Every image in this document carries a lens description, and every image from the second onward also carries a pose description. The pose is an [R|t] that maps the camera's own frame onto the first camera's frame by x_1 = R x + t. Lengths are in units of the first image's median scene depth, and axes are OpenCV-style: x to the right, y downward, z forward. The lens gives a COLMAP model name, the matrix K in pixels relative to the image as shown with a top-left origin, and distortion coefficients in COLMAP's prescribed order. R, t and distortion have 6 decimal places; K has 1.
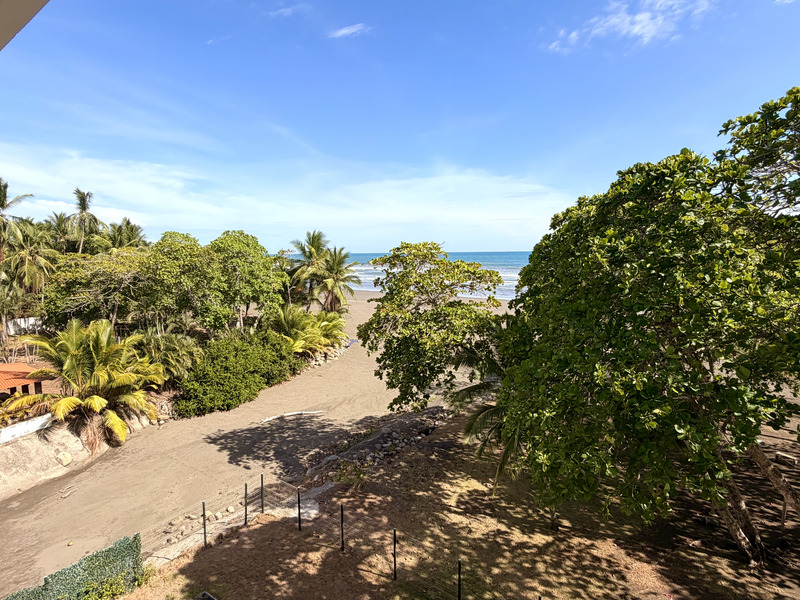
lens RADIAL K [[424.9, 0, 398.6], [0, 424.9, 298.3], [0, 0, 1]] dist [0.005237, -0.001152]
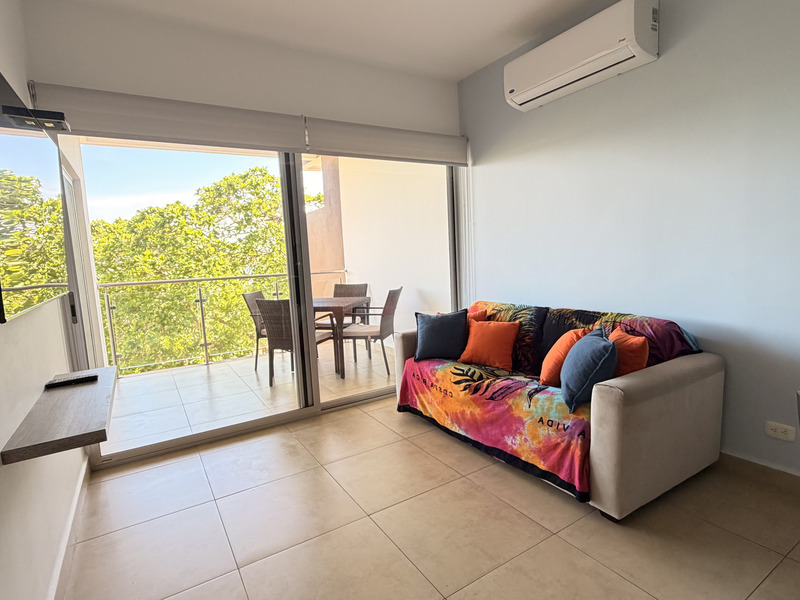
lens RADIAL K [[424.9, 0, 401.6], [0, 424.9, 300.9], [0, 0, 1]] dist [0.005237, -0.001152]
pose [[0.392920, -0.117823, 0.911993, -0.305960], [0.148291, 0.986896, 0.063611, 0.029509], [-0.907537, 0.110246, 0.405243, -0.232197]]
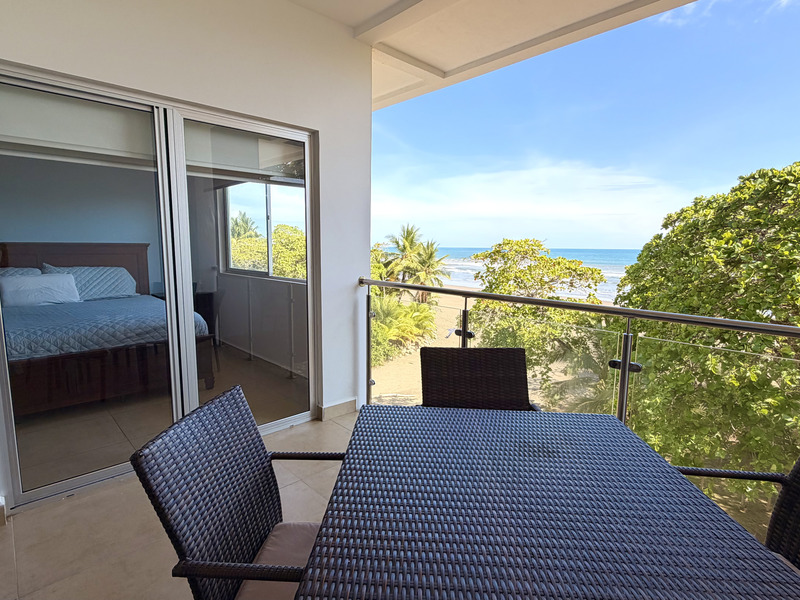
lens RADIAL K [[424.9, 0, 397.2], [0, 424.9, 297.1], [0, 0, 1]] dist [0.005237, -0.001152]
pose [[0.980169, 0.042052, -0.193648, -0.060834], [-0.039888, 0.999091, 0.015061, 0.011077], [0.194105, -0.007038, 0.980955, -0.126048]]
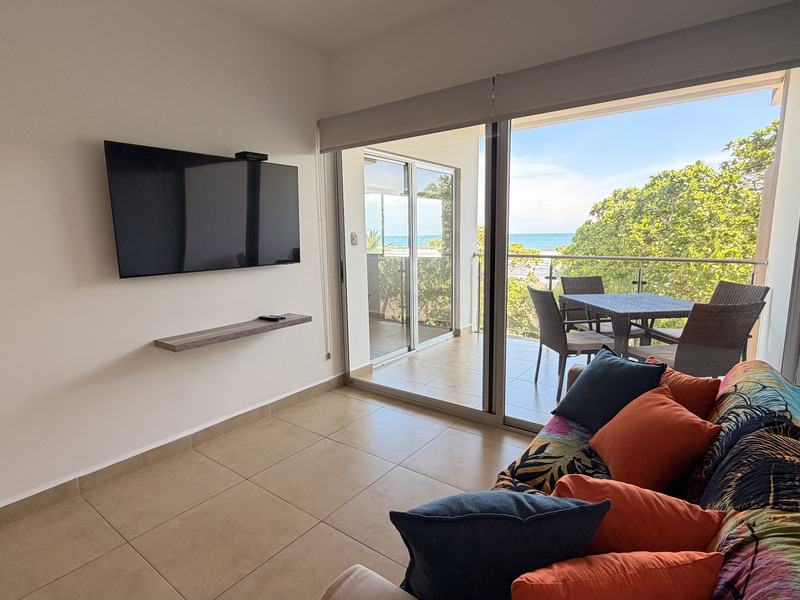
lens RADIAL K [[424.9, 0, 395.7], [0, 424.9, 302.7], [0, 0, 1]] dist [0.005237, -0.001152]
pose [[0.999410, -0.002448, -0.034245, -0.174740], [0.004140, 0.998769, 0.049433, 0.029542], [0.034082, -0.049546, 0.998190, -0.285392]]
